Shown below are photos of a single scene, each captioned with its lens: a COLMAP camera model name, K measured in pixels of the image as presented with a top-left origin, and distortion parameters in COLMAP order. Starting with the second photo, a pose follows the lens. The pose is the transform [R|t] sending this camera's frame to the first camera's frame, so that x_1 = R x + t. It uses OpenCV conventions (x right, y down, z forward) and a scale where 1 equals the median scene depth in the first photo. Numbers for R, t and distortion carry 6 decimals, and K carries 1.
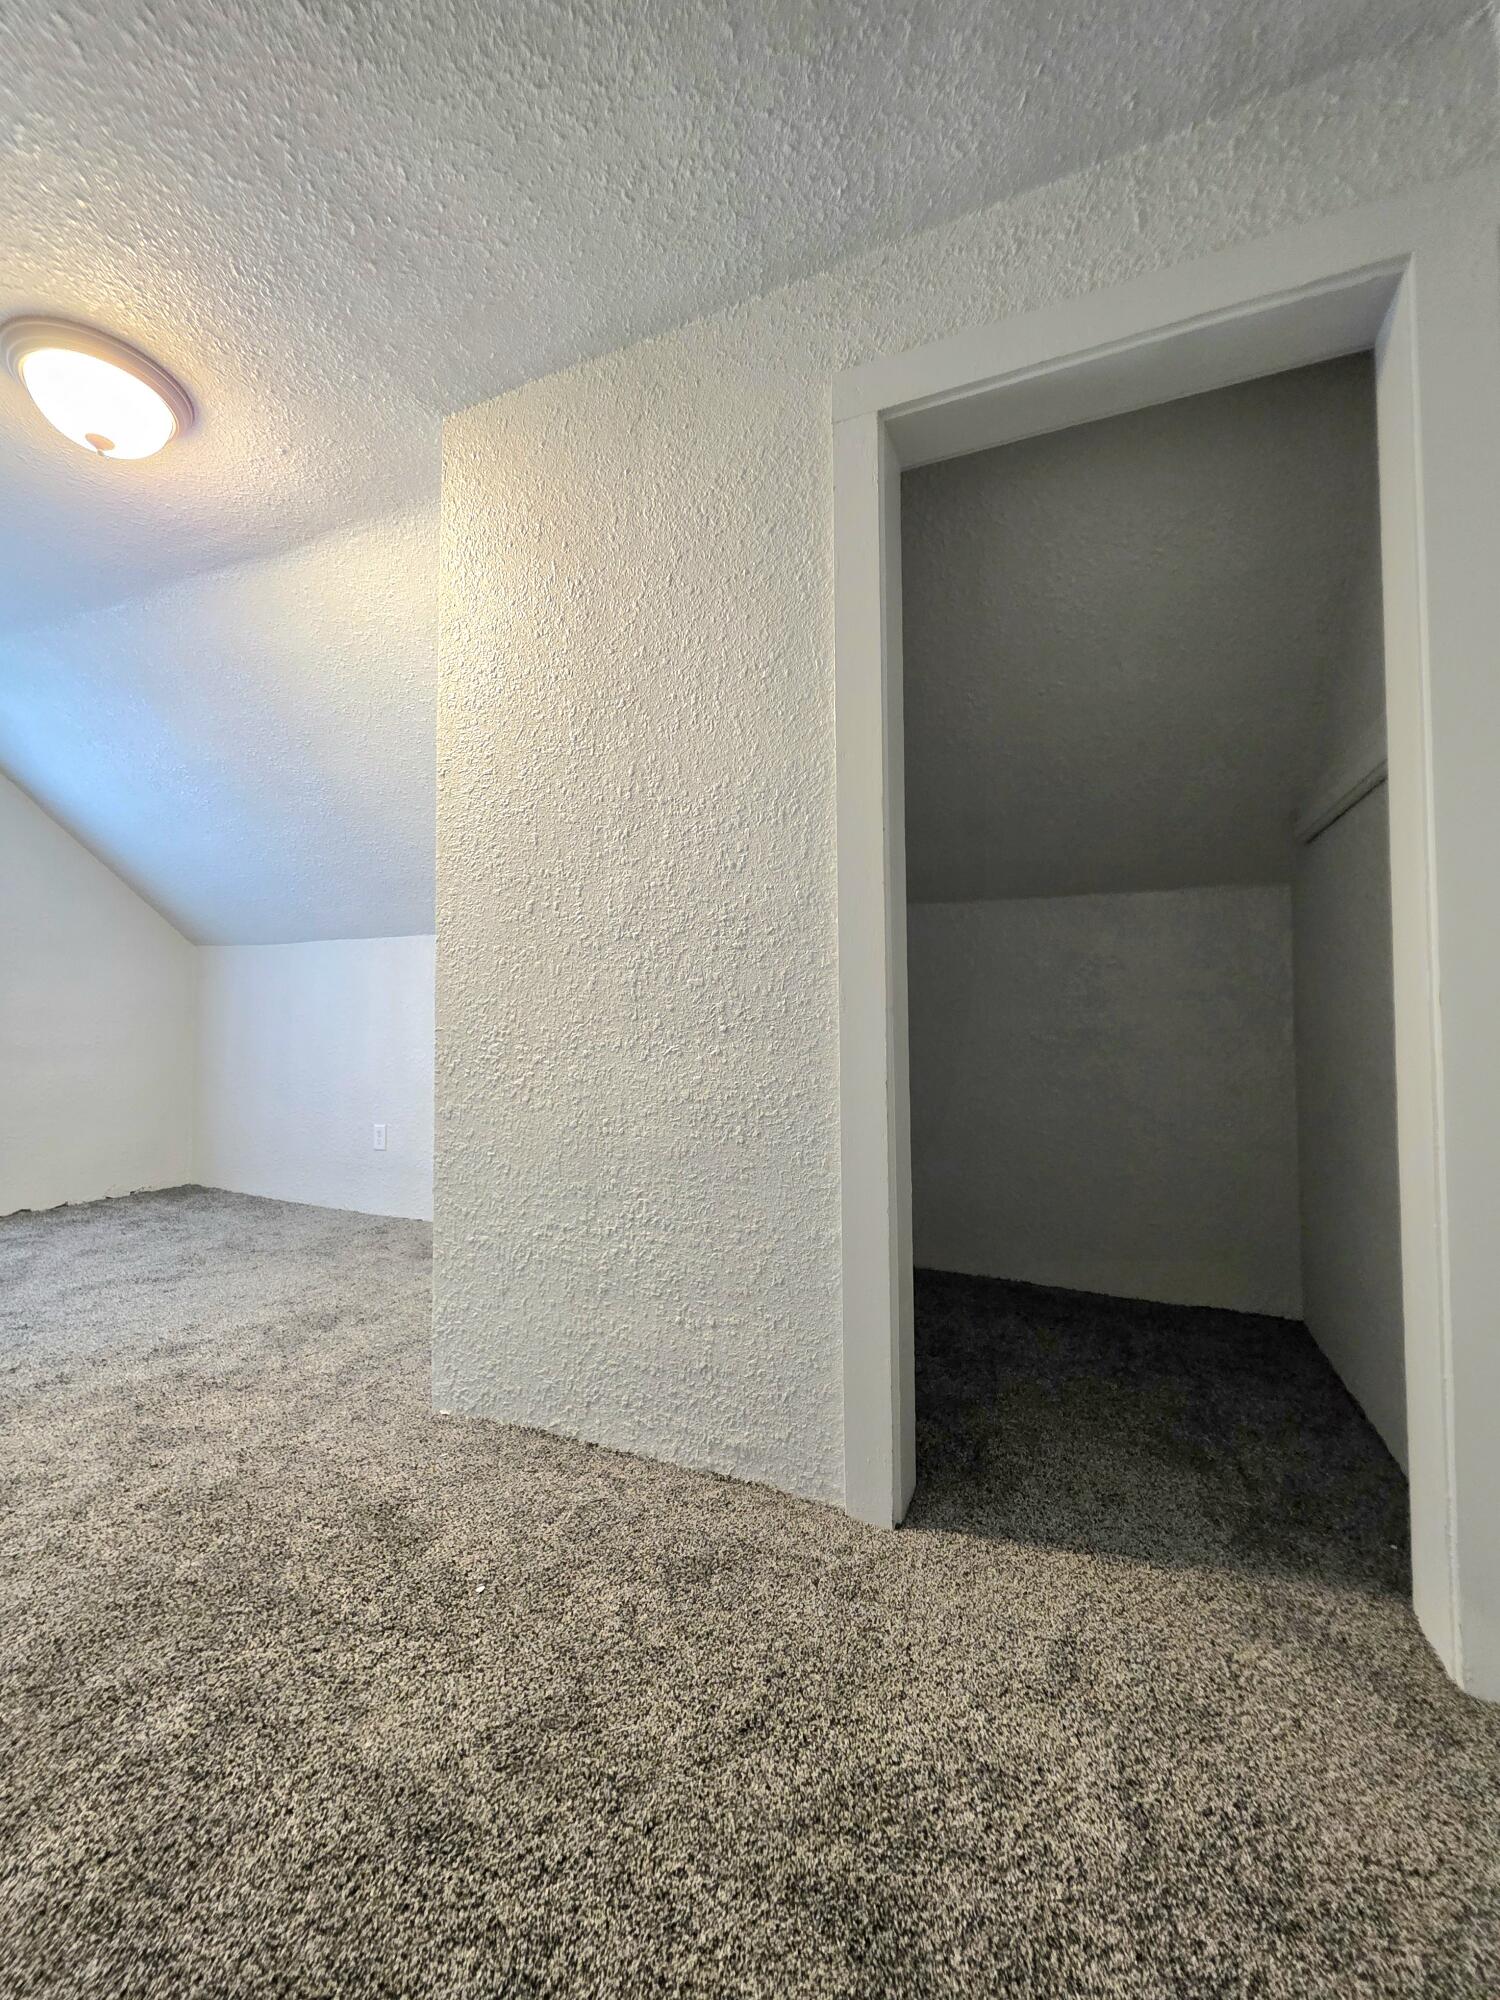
lens RADIAL K [[795.3, 0, 750.0], [0, 795.3, 1000.0], [0, 0, 1]] dist [0.003518, -0.002059]
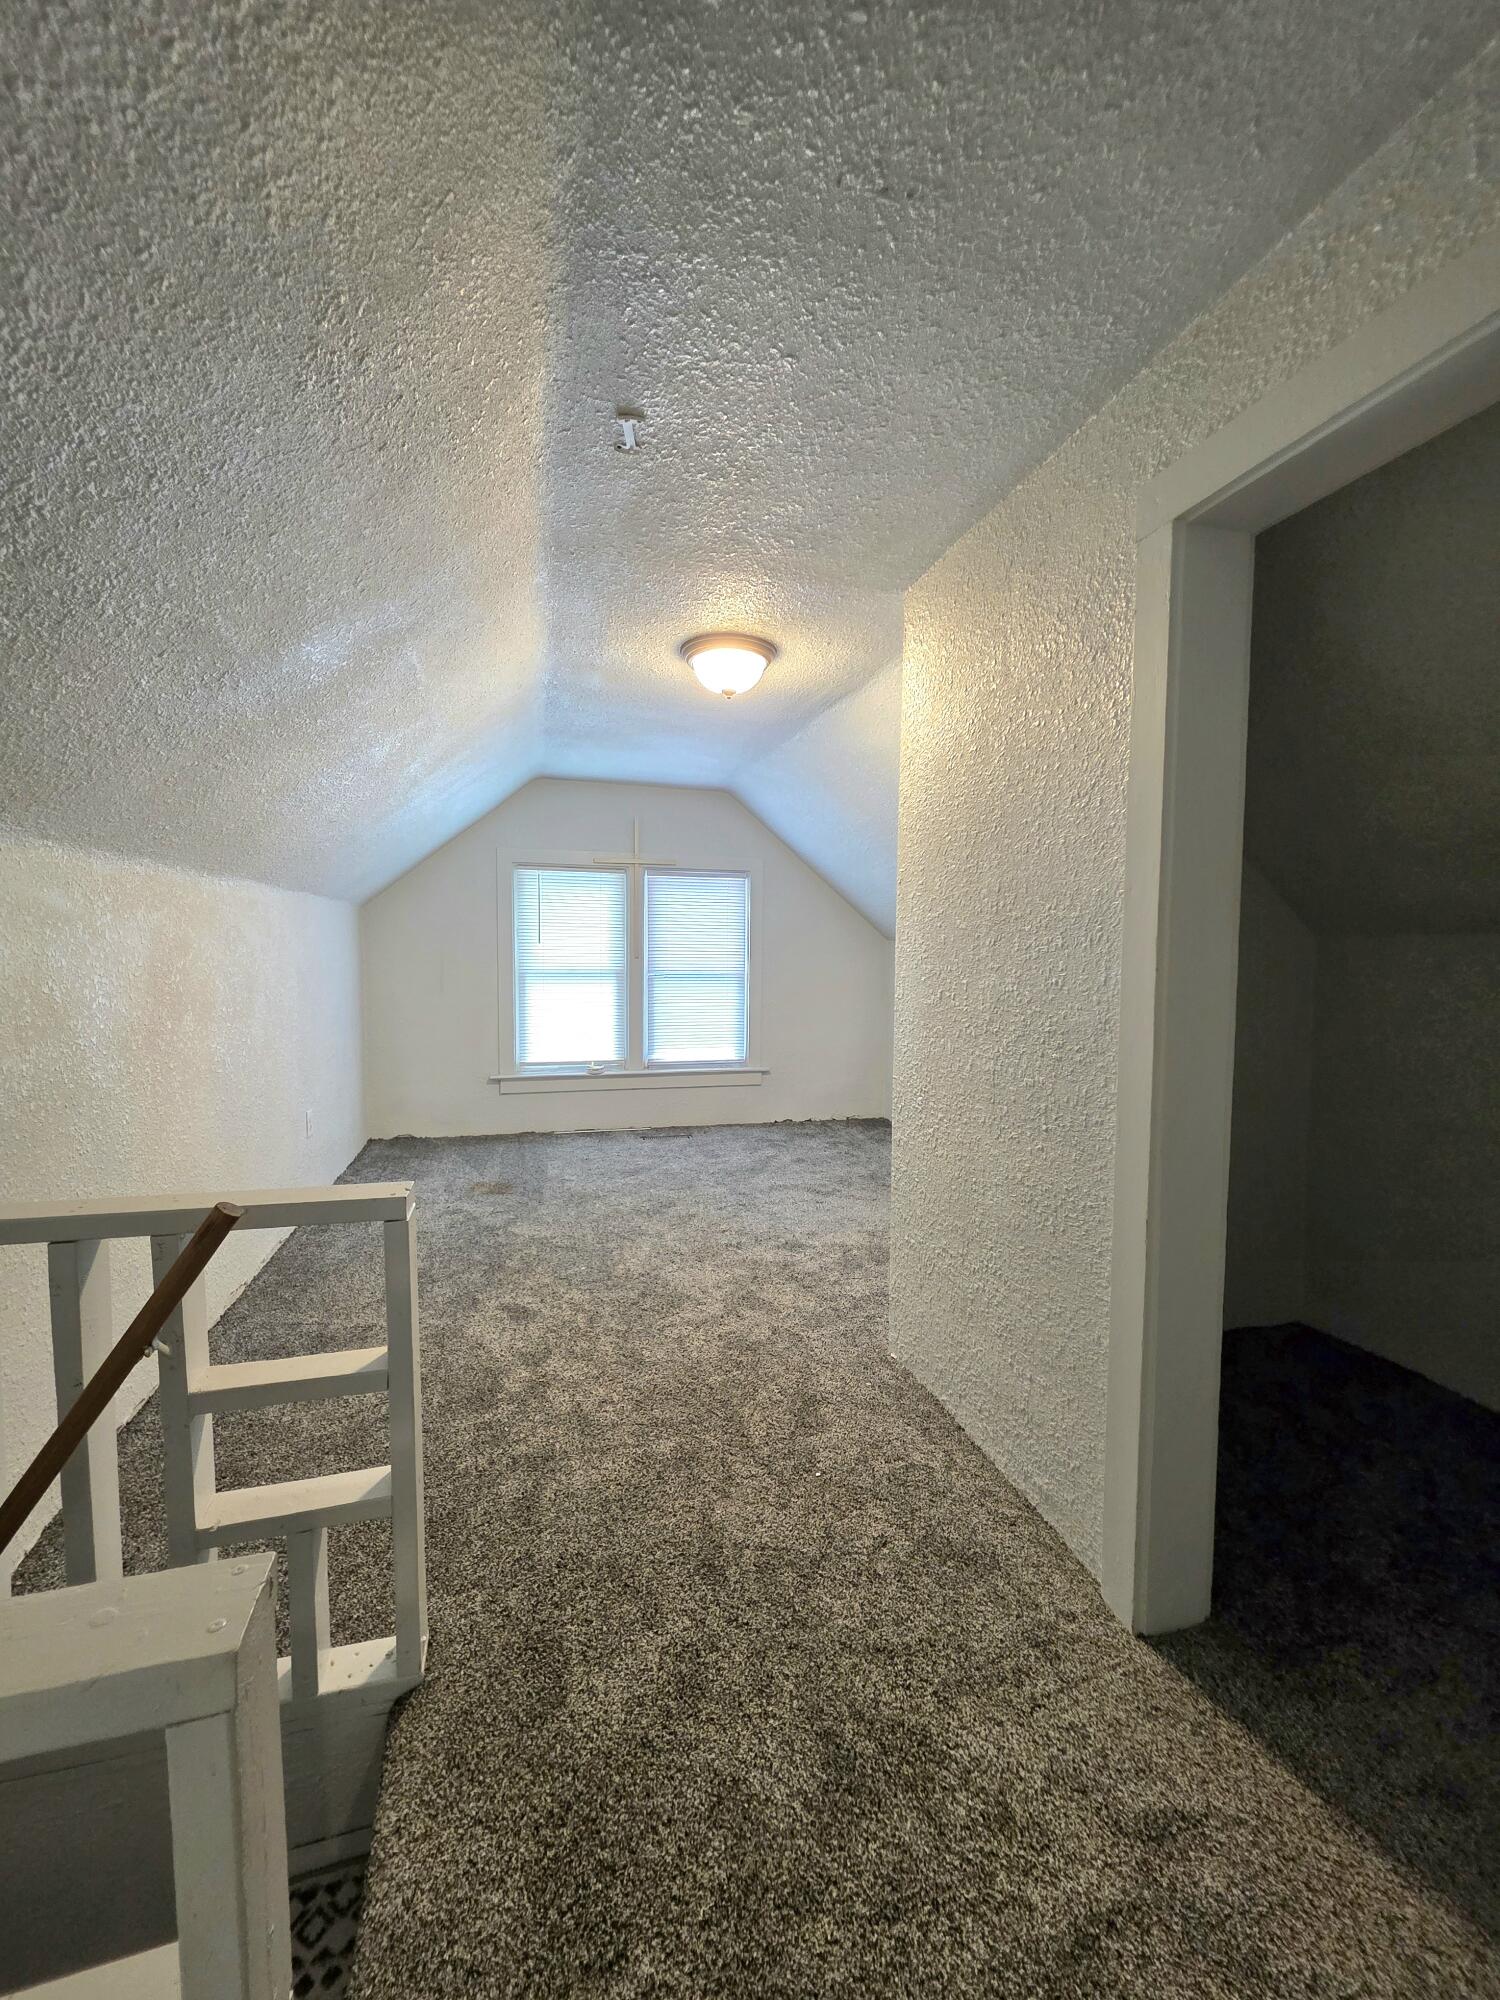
lens RADIAL K [[795.3, 0, 750.0], [0, 795.3, 1000.0], [0, 0, 1]] dist [0.003518, -0.002059]
pose [[0.621688, 0.059689, -0.780988, 0.571125], [0.011307, 0.996304, 0.085145, -0.243399], [0.783184, -0.061764, 0.618715, -0.003838]]
